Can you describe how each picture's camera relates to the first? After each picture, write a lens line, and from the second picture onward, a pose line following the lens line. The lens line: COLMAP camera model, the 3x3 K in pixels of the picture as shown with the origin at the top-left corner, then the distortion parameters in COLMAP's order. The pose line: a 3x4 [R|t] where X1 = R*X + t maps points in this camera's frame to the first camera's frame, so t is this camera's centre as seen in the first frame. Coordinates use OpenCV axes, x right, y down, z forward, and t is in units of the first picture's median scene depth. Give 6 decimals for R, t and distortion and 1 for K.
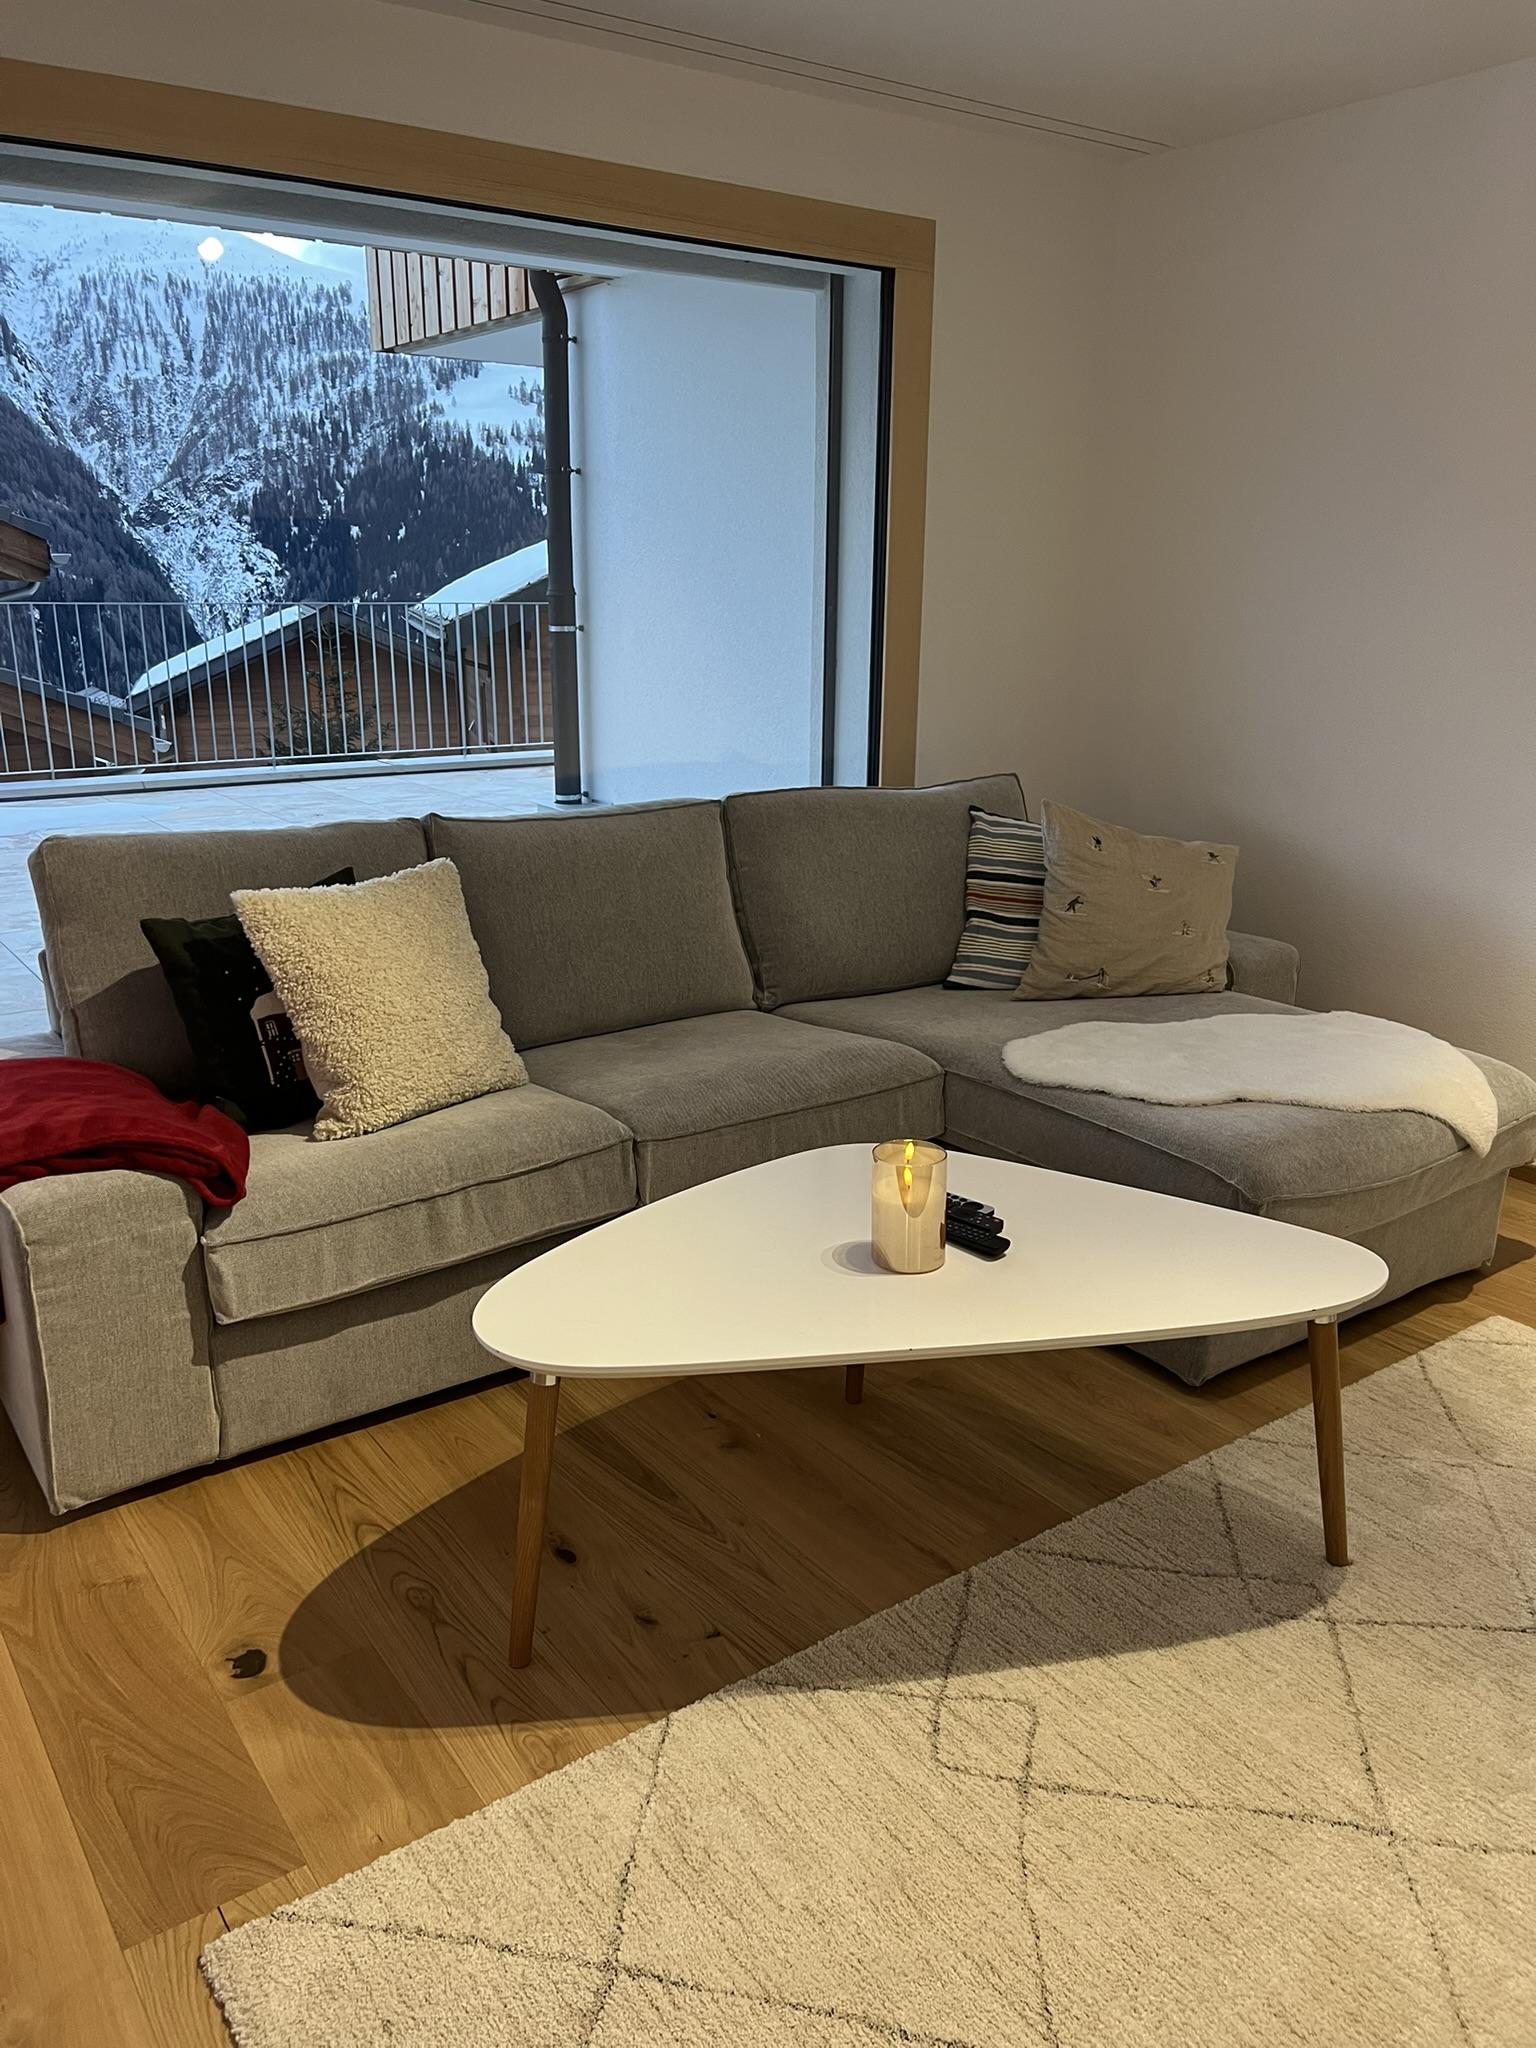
lens RADIAL K [[1538.2, 0, 766.5], [0, 1538.2, 1025.5], [0, 0, 1]] dist [0.013711, -0.007448]
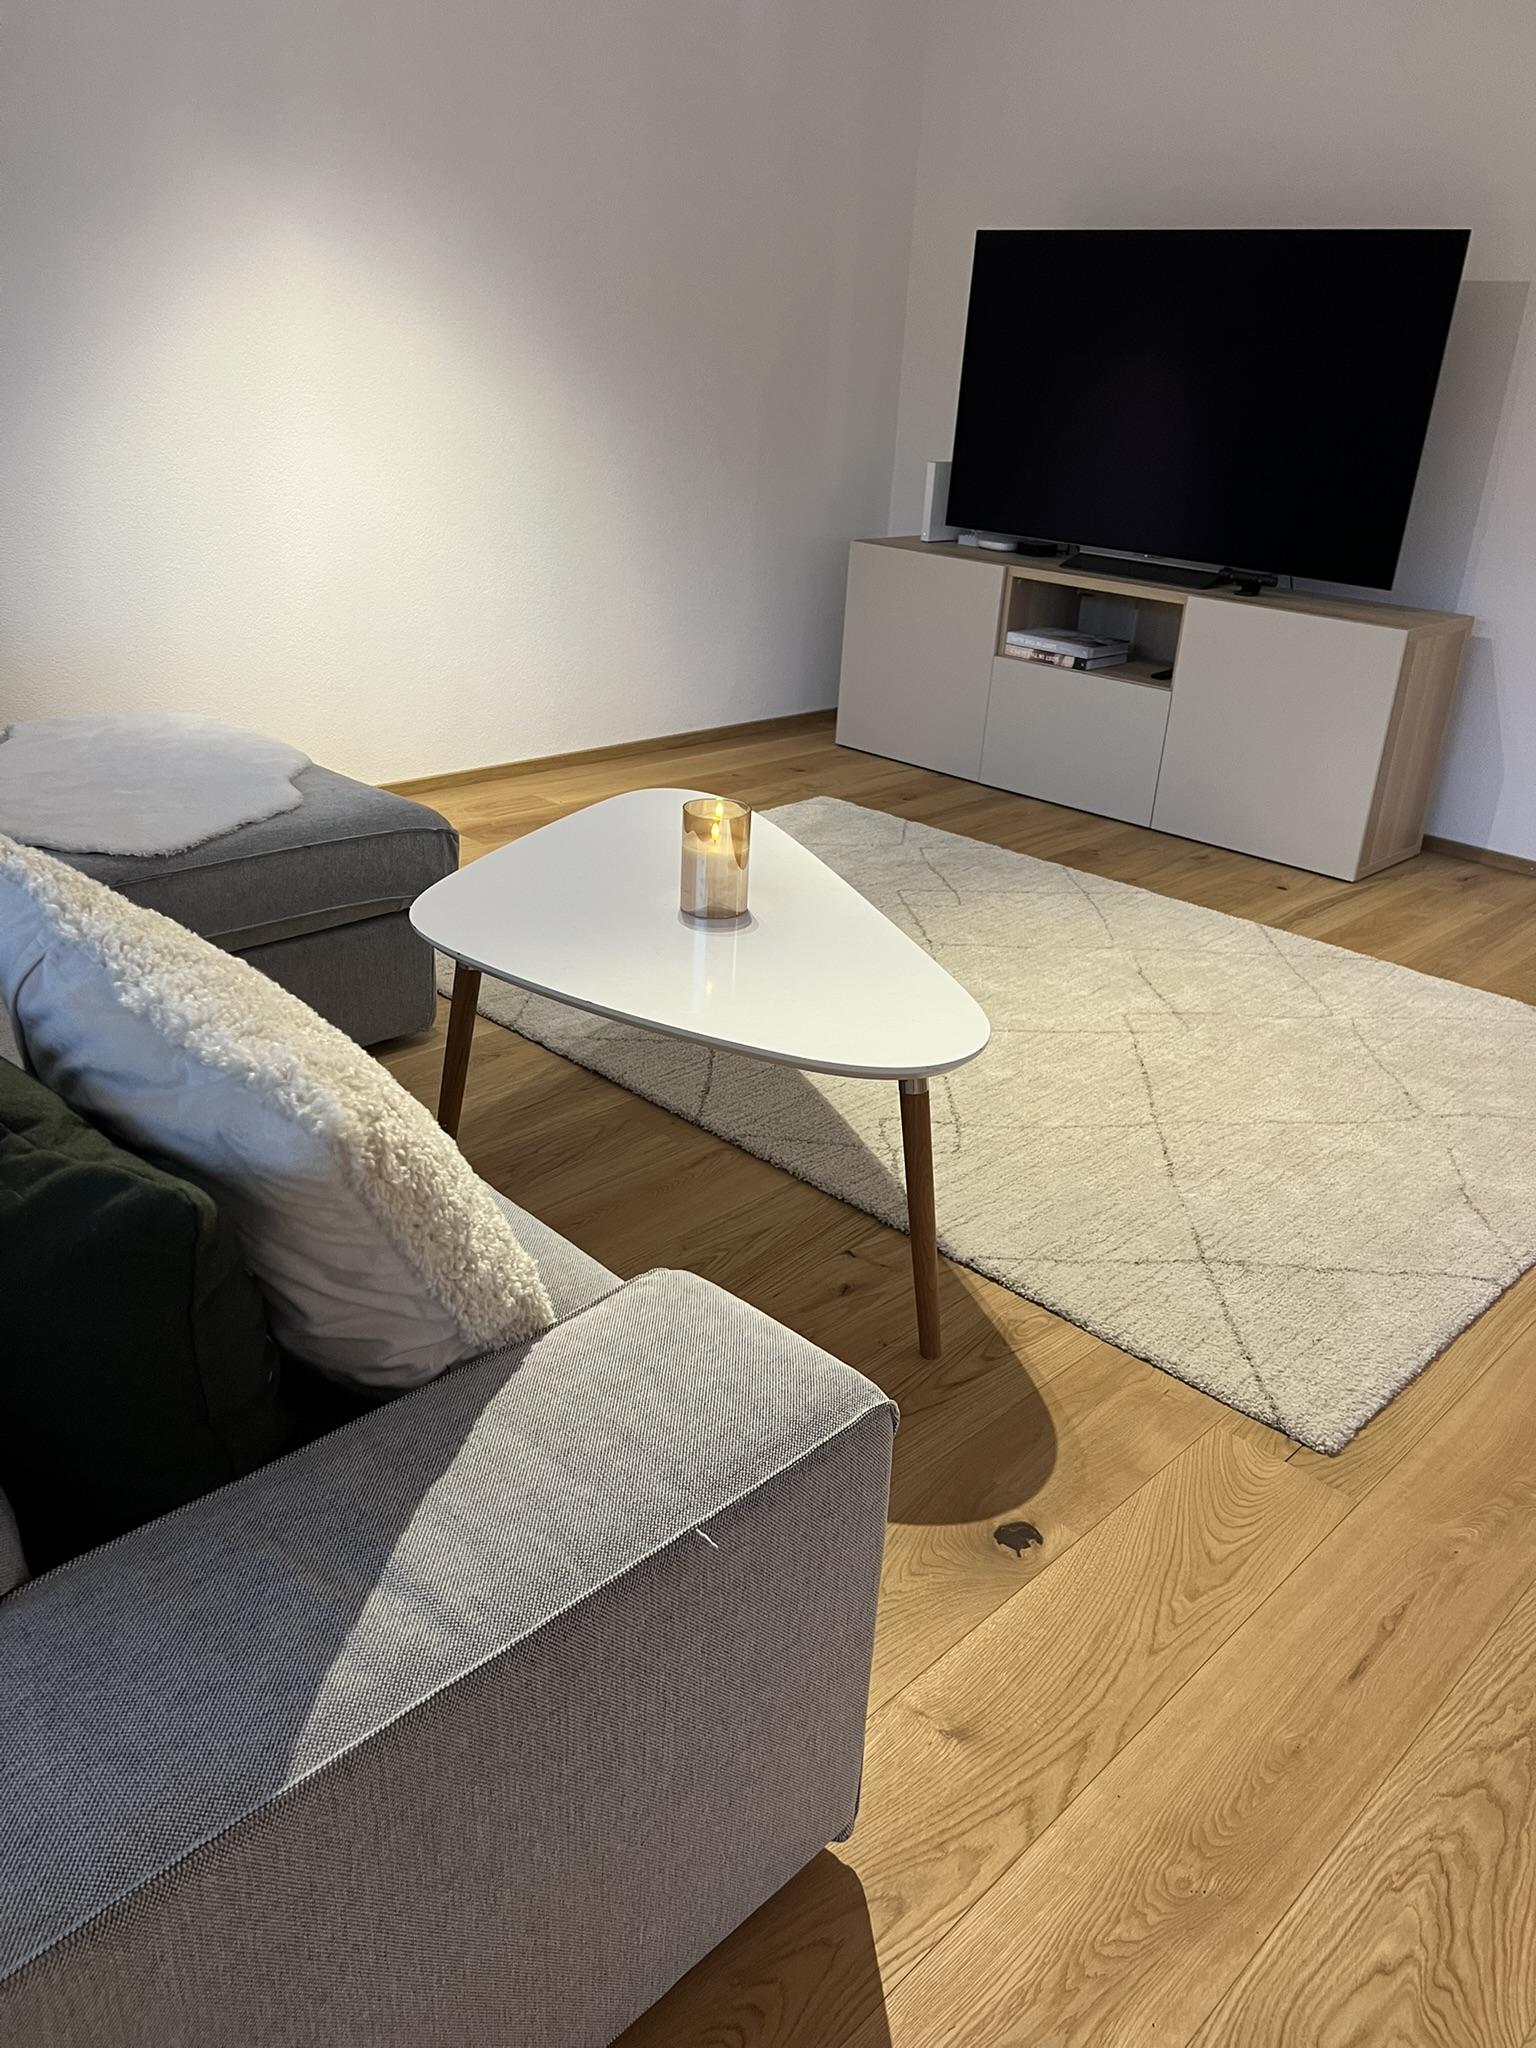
lens RADIAL K [[1538.2, 0, 766.9], [0, 1538.2, 1023.6], [0, 0, 1]] dist [0.013711, -0.007448]
pose [[-0.176497, -0.401063, 0.898887, -0.952167], [0.223740, 0.872971, 0.433431, -0.243257], [-0.958535, 0.277616, -0.064343, 1.082044]]
